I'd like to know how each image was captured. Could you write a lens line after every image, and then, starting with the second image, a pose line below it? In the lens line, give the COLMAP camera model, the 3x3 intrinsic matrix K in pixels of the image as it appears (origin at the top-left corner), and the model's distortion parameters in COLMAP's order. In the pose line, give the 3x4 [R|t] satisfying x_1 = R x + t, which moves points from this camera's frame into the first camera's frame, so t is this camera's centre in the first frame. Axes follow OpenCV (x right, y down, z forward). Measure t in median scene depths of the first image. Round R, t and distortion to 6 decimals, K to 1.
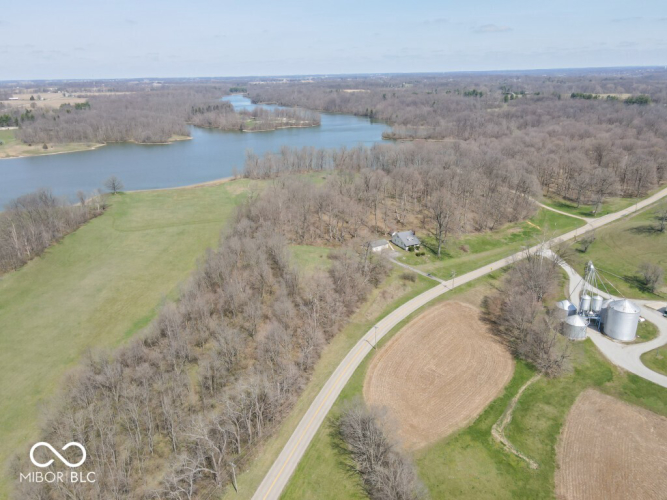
lens RADIAL K [[487.0, 0, 331.9], [0, 487.0, 245.5], [0, 0, 1]] dist [0.012020, -0.002381]
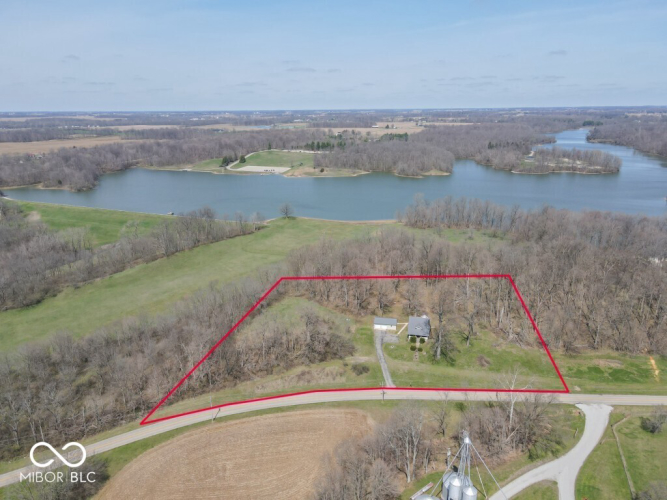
lens RADIAL K [[487.0, 0, 331.3], [0, 487.0, 250.2], [0, 0, 1]] dist [0.012020, -0.002381]
pose [[0.751411, 0.197228, -0.629669, 0.481797], [-0.225671, 0.973552, 0.035637, -0.121629], [0.620043, 0.115320, 0.776046, 0.214388]]
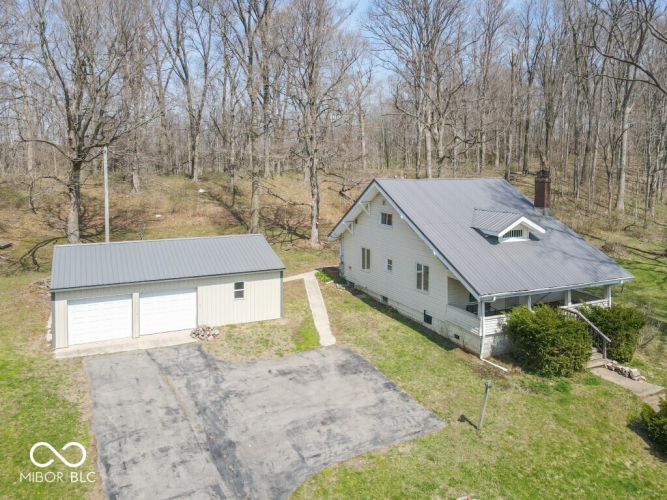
lens RADIAL K [[487.0, 0, 326.4], [0, 487.0, 199.7], [0, 0, 1]] dist [0.012020, -0.002381]
pose [[0.996920, 0.019179, -0.076048, 0.116191], [-0.040667, 0.955510, -0.292141, 0.008602], [0.067062, 0.294334, 0.953347, 0.797292]]
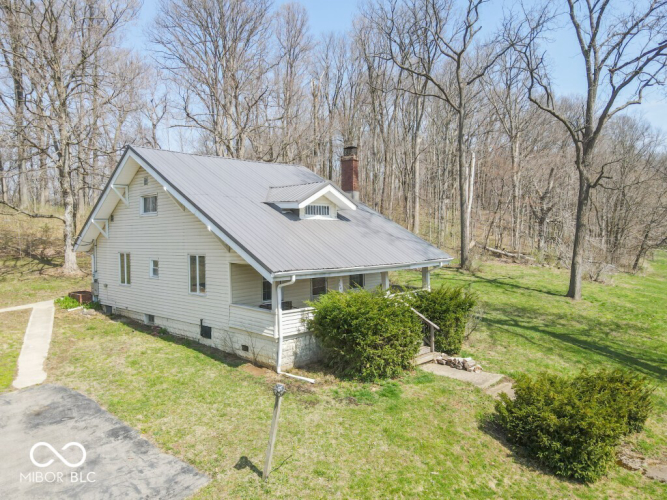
lens RADIAL K [[487.0, 0, 328.0], [0, 487.0, 244.6], [0, 0, 1]] dist [0.012020, -0.002381]
pose [[0.953838, -0.006321, 0.300257, 0.123863], [0.103357, 0.945615, -0.308432, 0.012428], [-0.281978, 0.325227, 0.902616, 0.824165]]
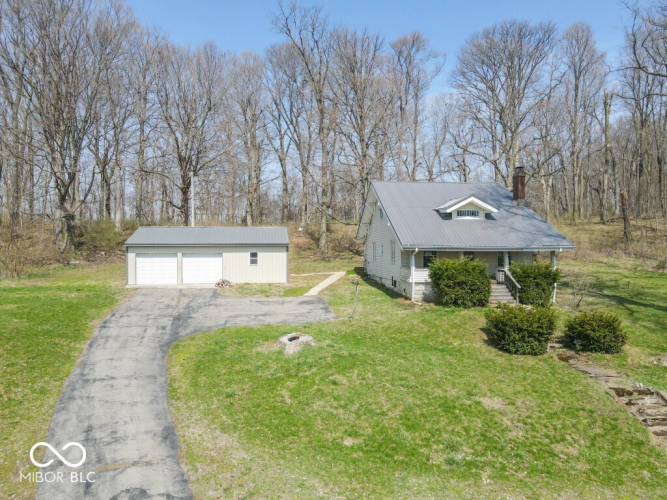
lens RADIAL K [[487.0, 0, 332.2], [0, 487.0, 244.1], [0, 0, 1]] dist [0.012020, -0.002381]
pose [[0.928196, 0.009056, -0.371980, 0.152543], [-0.138601, 0.936176, -0.323056, 0.029599], [0.345313, 0.351416, 0.870210, 0.788080]]
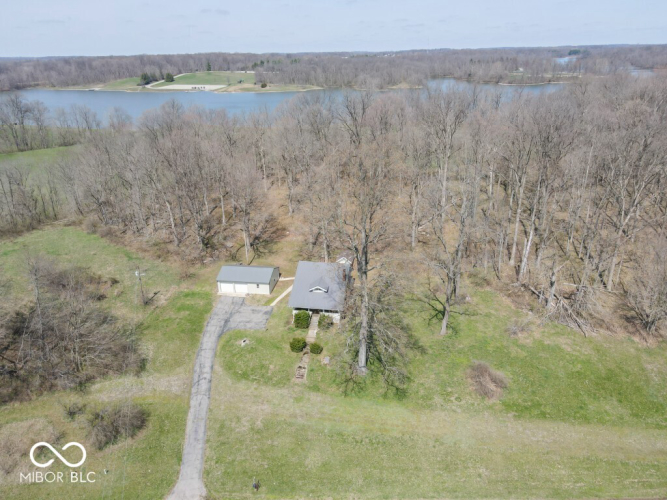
lens RADIAL K [[487.0, 0, 328.9], [0, 487.0, 250.8], [0, 0, 1]] dist [0.012020, -0.002381]
pose [[0.780088, 0.239913, -0.577845, 0.304341], [-0.206288, 0.970543, 0.124468, -0.069612], [0.590685, 0.022107, 0.806599, 0.654489]]
